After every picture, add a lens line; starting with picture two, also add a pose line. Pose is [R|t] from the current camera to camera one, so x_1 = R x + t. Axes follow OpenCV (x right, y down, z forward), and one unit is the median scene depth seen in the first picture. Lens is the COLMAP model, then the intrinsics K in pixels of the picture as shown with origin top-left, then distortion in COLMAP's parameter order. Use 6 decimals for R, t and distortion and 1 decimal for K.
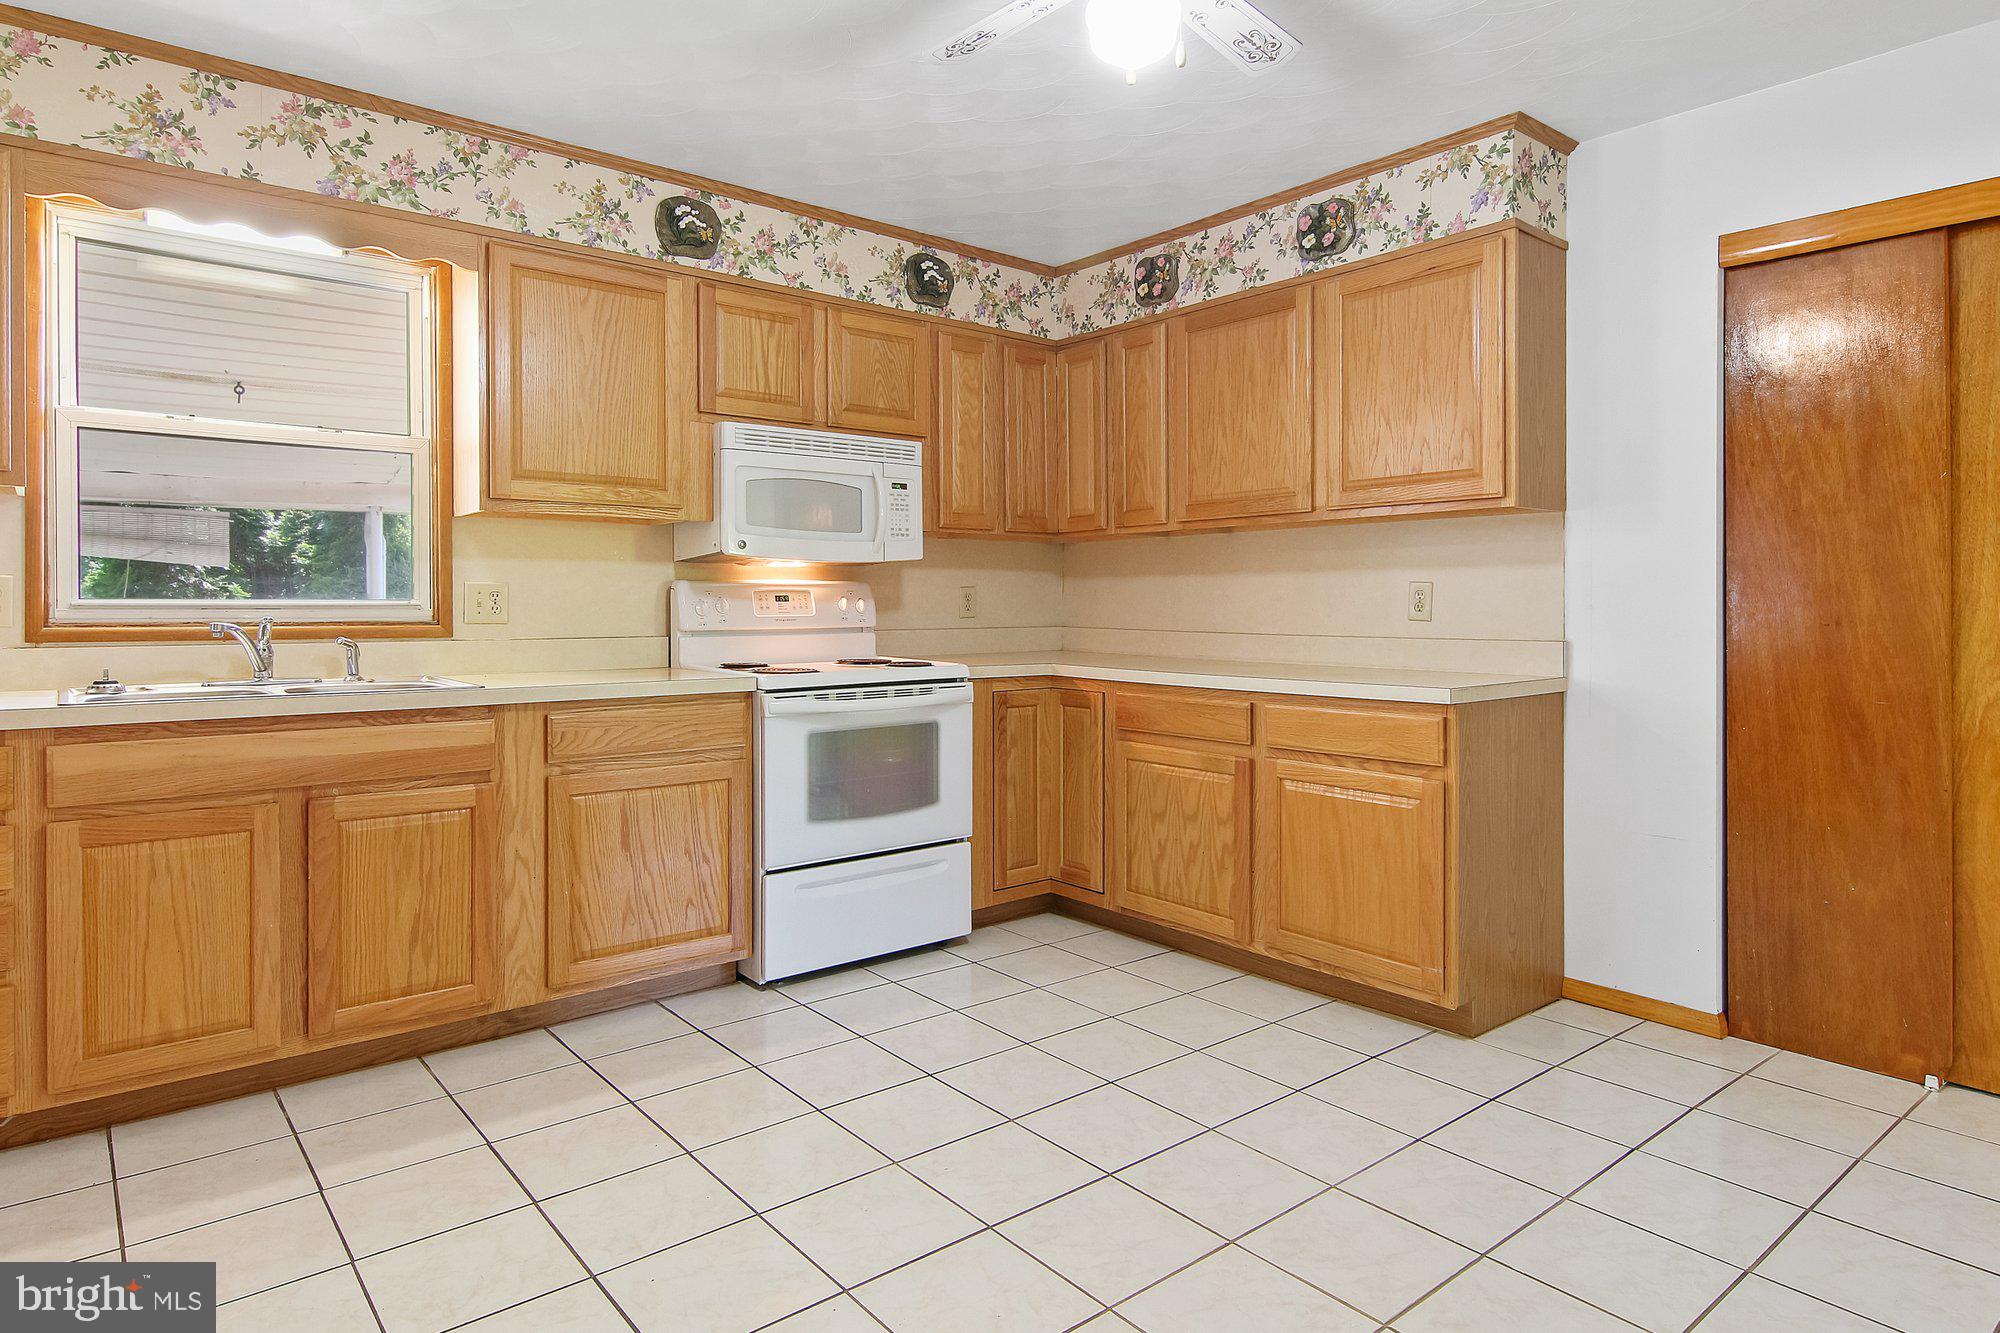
lens RADIAL K [[1153.9, 0, 1015.2], [0, 1153.9, 611.1], [0, 0, 1]] dist [-0.004174, -0.004784]
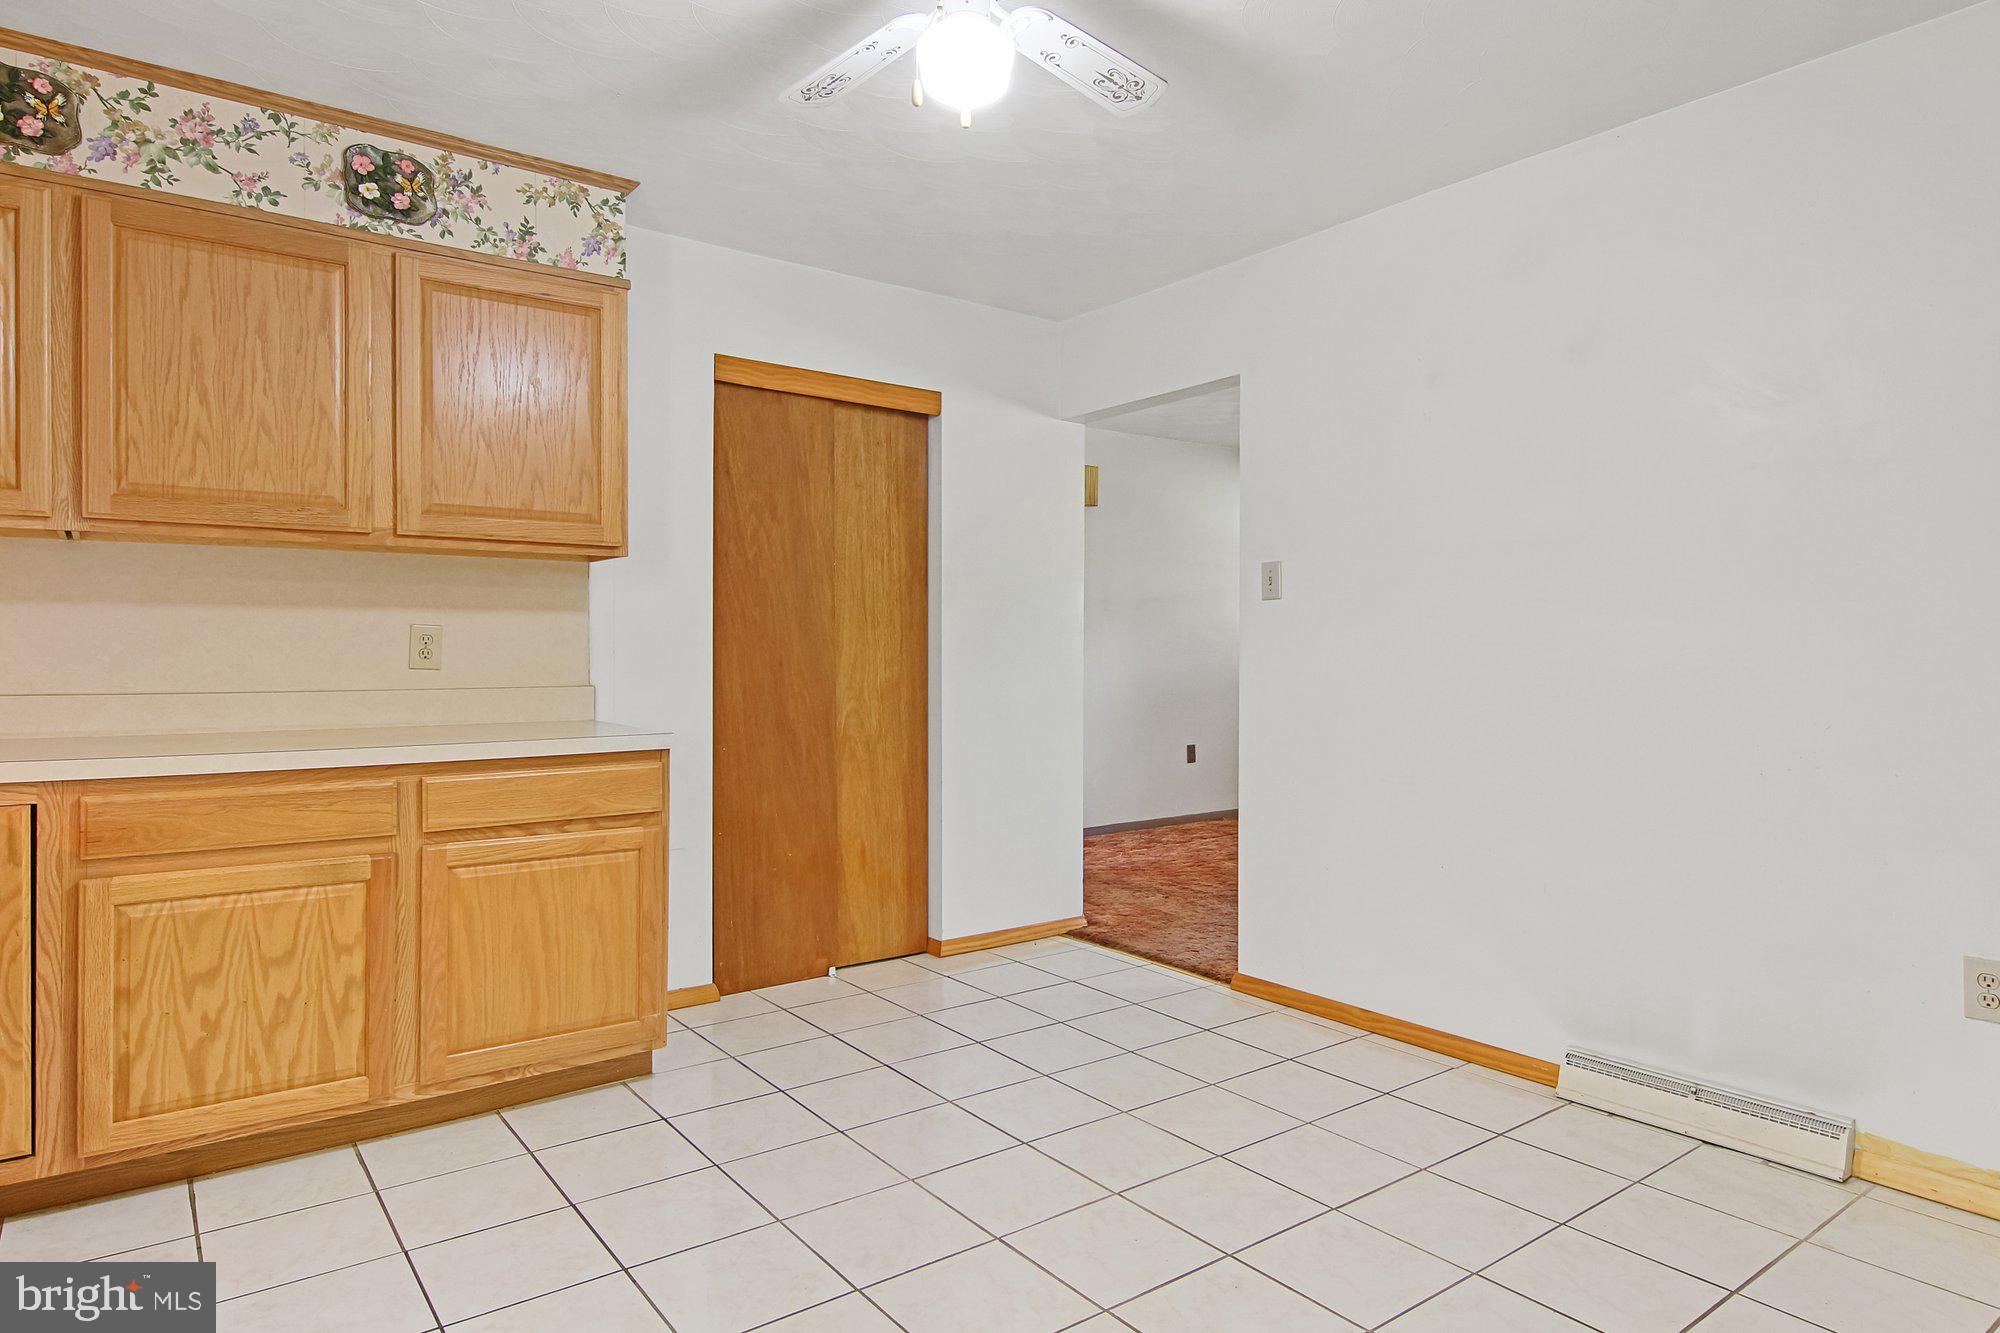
lens RADIAL K [[1153.9, 0, 997.5], [0, 1153.9, 652.6], [0, 0, 1]] dist [-0.004174, -0.004784]
pose [[0.041129, -0.002521, 0.999151, -0.547580], [0.004469, 0.999987, 0.002339, -0.004995], [-0.999144, 0.004369, 0.041140, 0.574542]]
